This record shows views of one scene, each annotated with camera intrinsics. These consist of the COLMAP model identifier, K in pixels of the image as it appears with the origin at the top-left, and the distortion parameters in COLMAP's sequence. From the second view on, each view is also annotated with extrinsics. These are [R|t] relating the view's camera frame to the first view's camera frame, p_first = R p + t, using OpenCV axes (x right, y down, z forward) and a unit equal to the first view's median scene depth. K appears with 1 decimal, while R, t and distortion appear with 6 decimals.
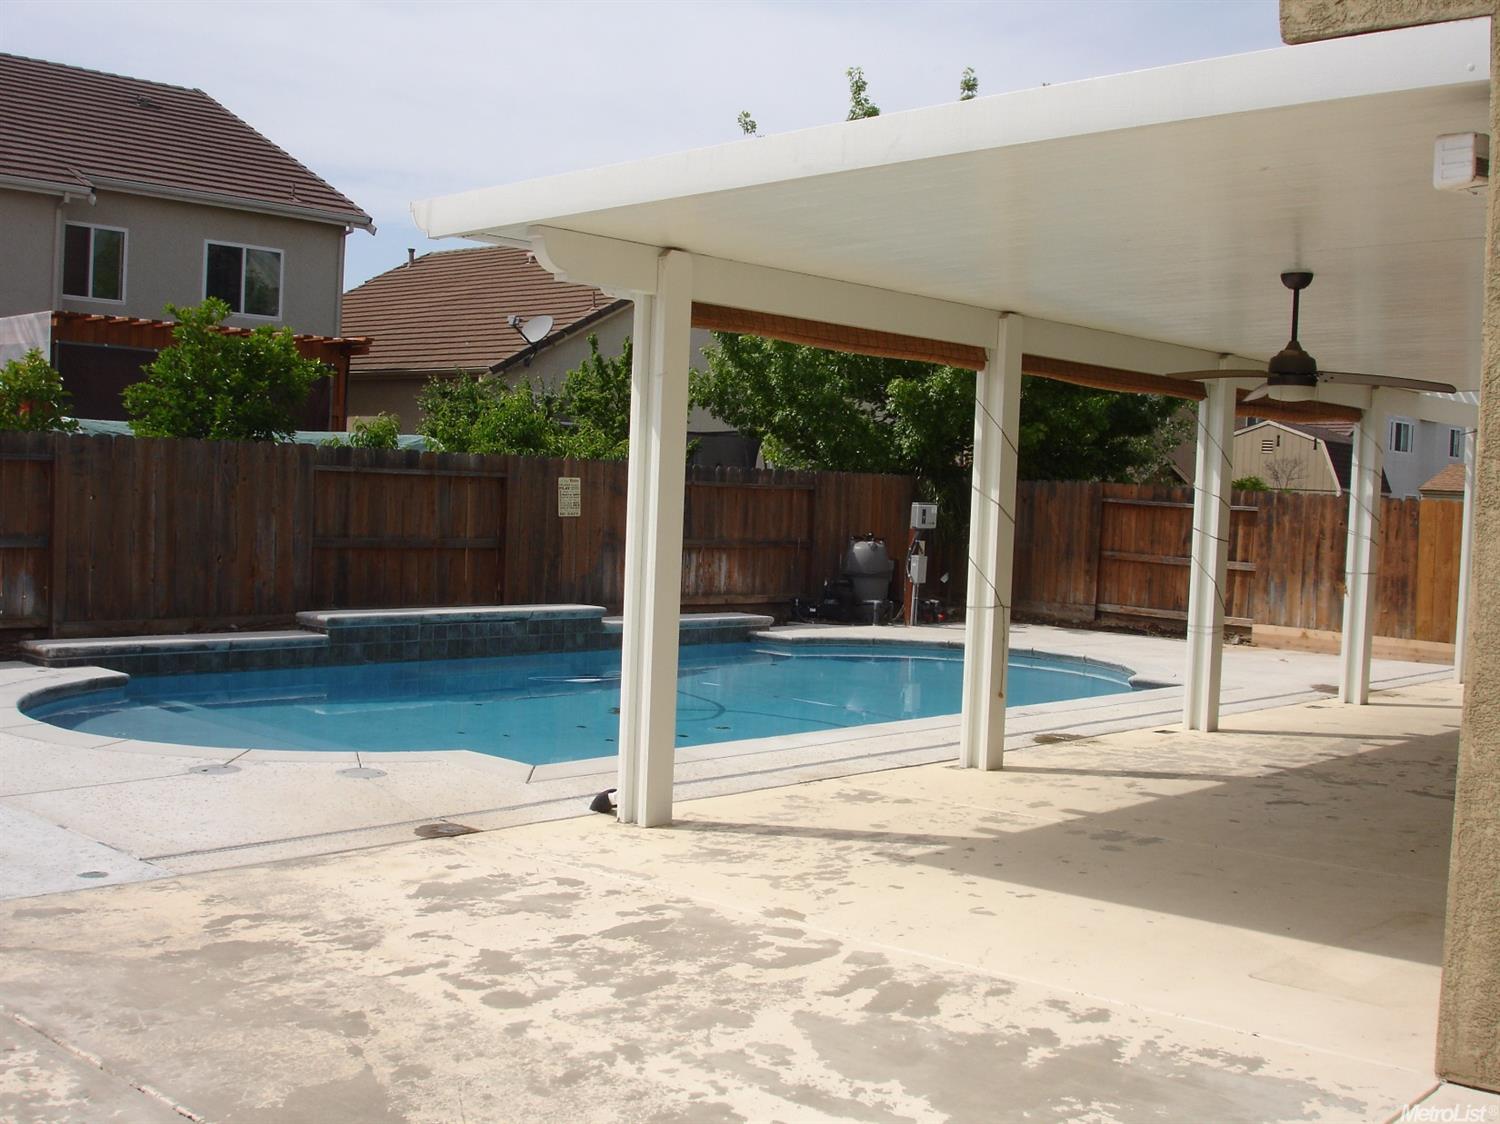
lens RADIAL K [[1677.2, 0, 744.1], [0, 1677.2, 566.5], [0, 0, 1]] dist [-0.033334, -0.242617]
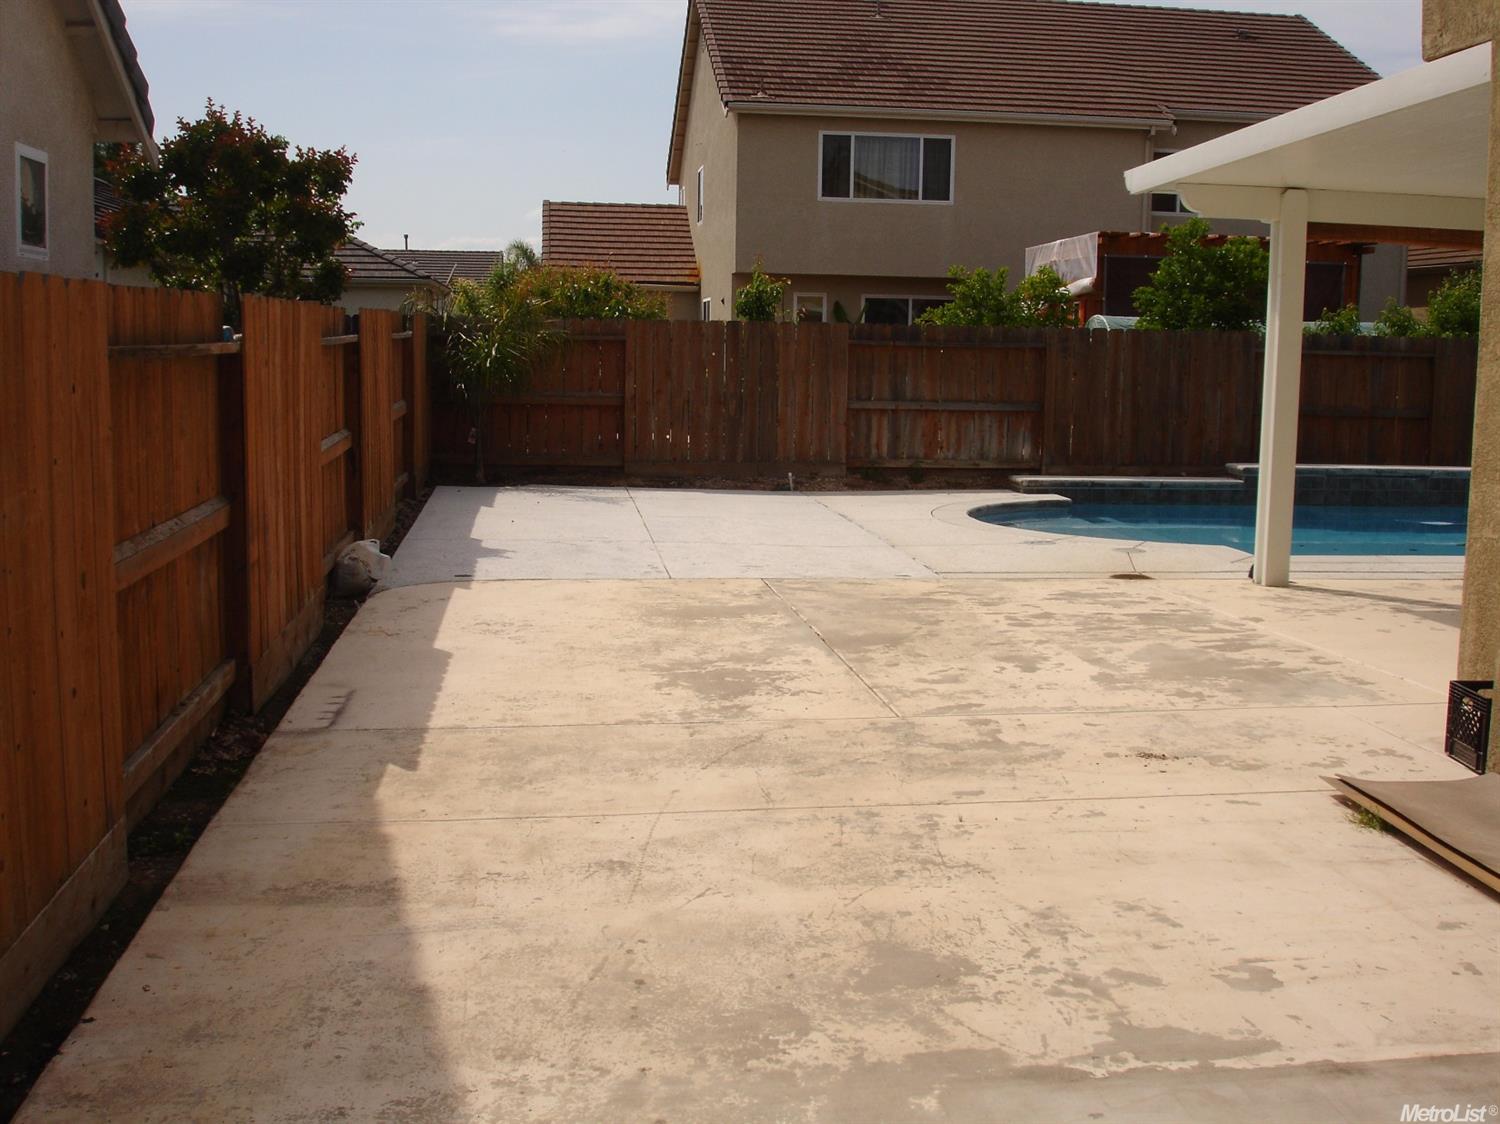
lens RADIAL K [[1677.2, 0, 744.1], [0, 1677.2, 566.5], [0, 0, 1]] dist [-0.033334, -0.242617]
pose [[0.756704, 0.058150, -0.651166, 0.223385], [-0.016918, 0.997445, 0.069412, 0.018116], [0.653538, -0.041508, 0.755754, -0.164454]]
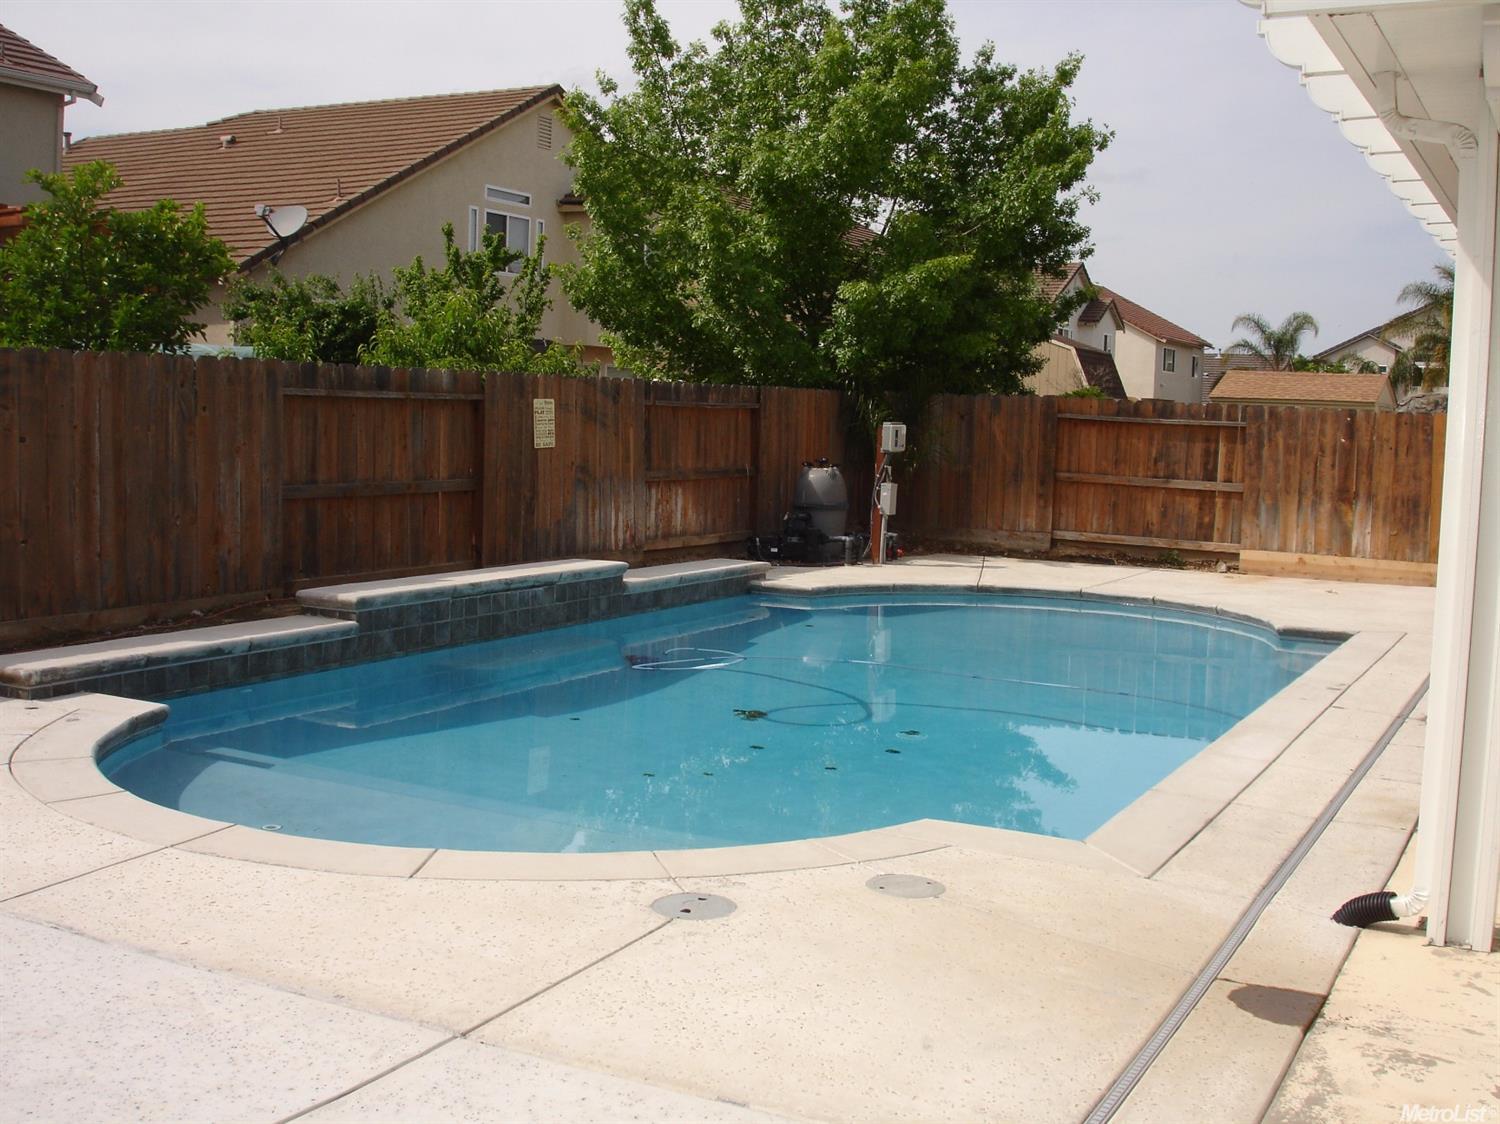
lens RADIAL K [[1677.2, 0, 744.1], [0, 1677.2, 566.5], [0, 0, 1]] dist [-0.033334, -0.242617]
pose [[0.965666, -0.036729, 0.257177, -0.203882], [0.022694, 0.998097, 0.057333, -0.015794], [-0.258794, -0.049528, 0.964662, 0.187510]]
